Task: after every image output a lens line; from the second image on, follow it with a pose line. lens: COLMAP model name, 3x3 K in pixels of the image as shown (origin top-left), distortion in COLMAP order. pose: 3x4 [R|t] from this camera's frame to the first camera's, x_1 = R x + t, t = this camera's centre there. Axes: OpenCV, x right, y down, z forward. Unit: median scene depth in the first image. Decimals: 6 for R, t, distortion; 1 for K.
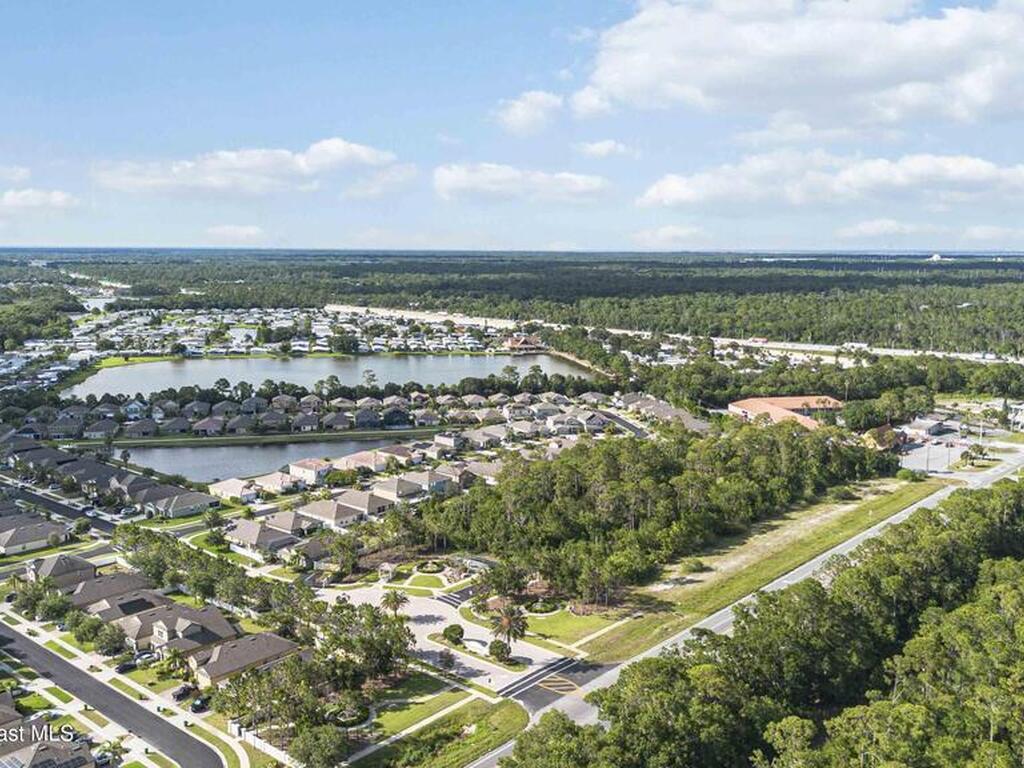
lens RADIAL K [[965.6, 0, 503.1], [0, 965.6, 382.0], [0, 0, 1]] dist [0.028433, 0.000000]
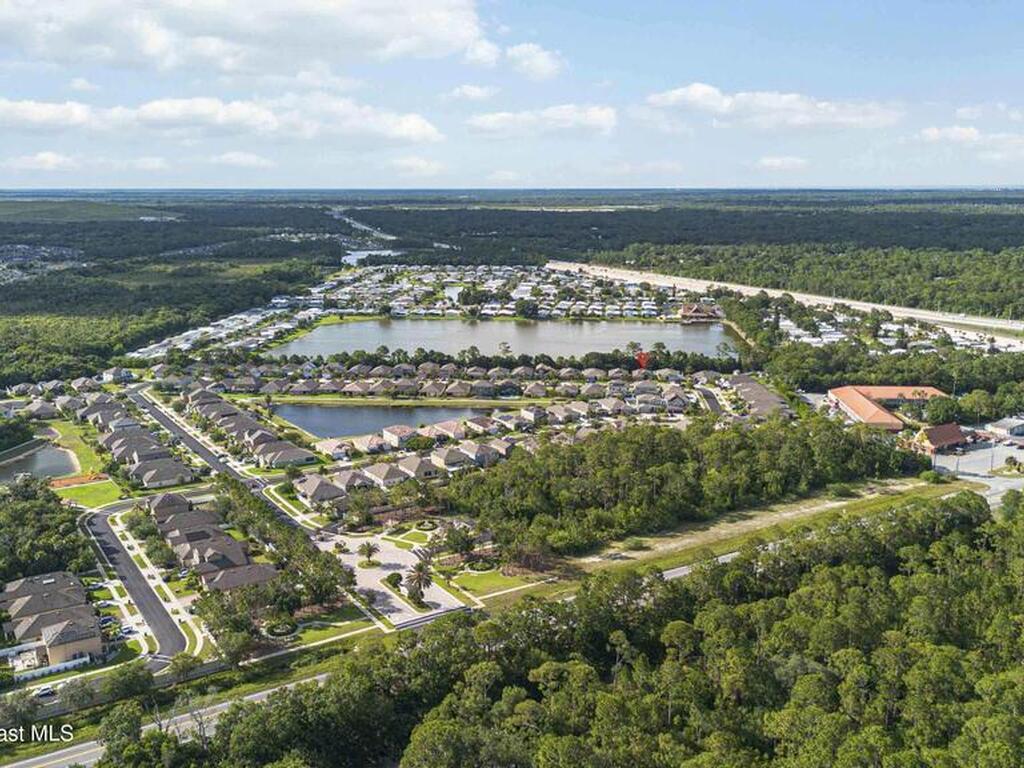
lens RADIAL K [[965.6, 0, 501.7], [0, 965.6, 384.9], [0, 0, 1]] dist [0.028433, 0.000000]
pose [[0.957583, 0.049089, -0.283944, 0.195584], [-0.030653, 0.997145, 0.069012, -0.043647], [0.286521, -0.057381, 0.956354, -0.089342]]
